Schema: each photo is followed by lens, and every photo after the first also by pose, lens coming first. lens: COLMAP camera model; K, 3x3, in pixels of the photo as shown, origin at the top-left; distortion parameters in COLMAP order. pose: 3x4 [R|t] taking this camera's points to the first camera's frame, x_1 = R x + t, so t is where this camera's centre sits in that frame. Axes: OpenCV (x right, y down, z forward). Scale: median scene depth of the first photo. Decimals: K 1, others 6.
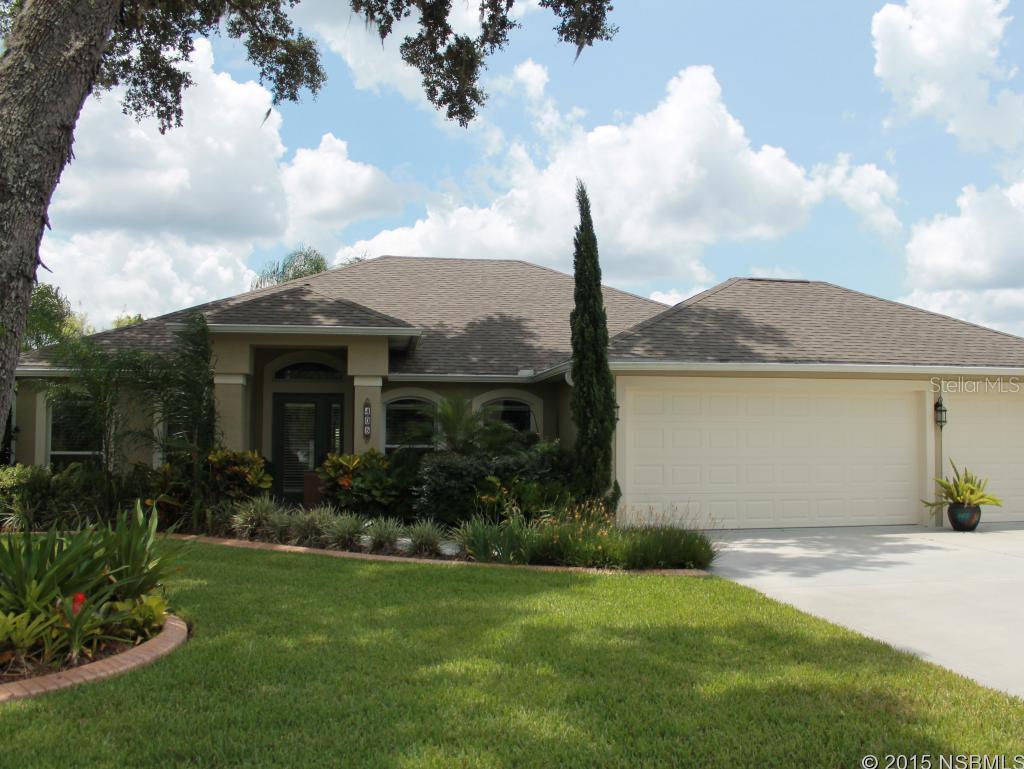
lens RADIAL K [[1082.0, 0, 512.0], [0, 1082.0, 384.5], [0, 0, 1]] dist [-0.107578, -0.002918]
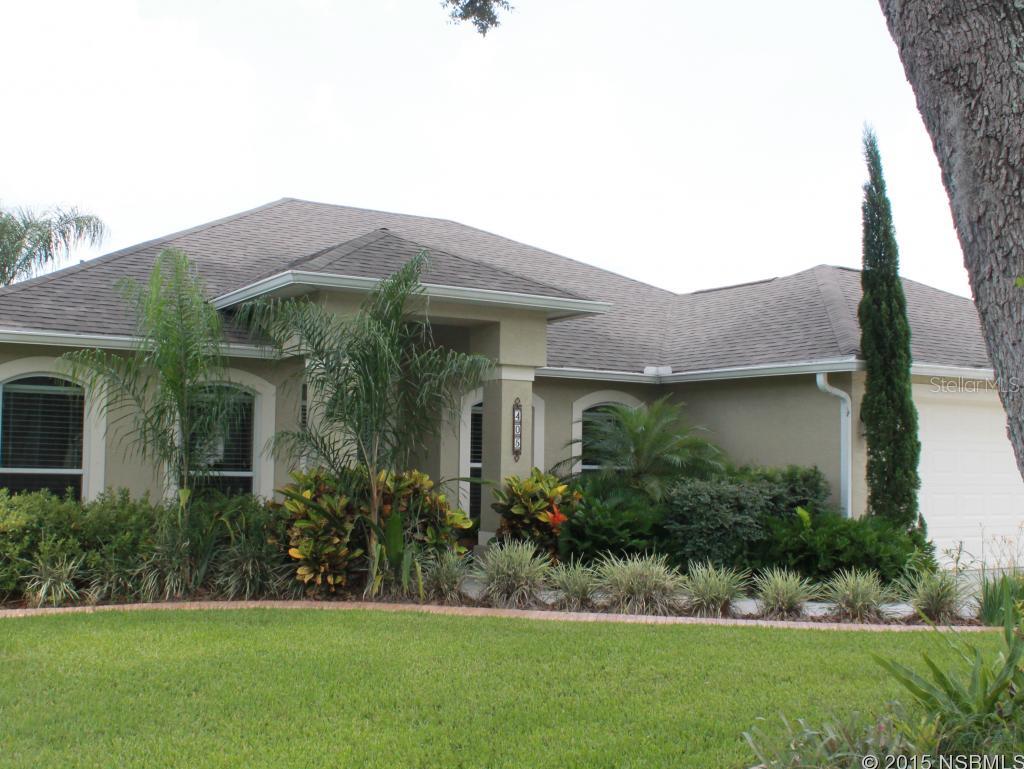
lens RADIAL K [[1317.6, 0, 512.0], [0, 1317.6, 384.5], [0, 0, 1]] dist [-0.096353, 0.031933]
pose [[0.924708, 0.033404, 0.379209, -0.494328], [-0.032994, 0.999427, -0.007581, 0.010963], [-0.379245, -0.005502, 0.925280, 0.212643]]
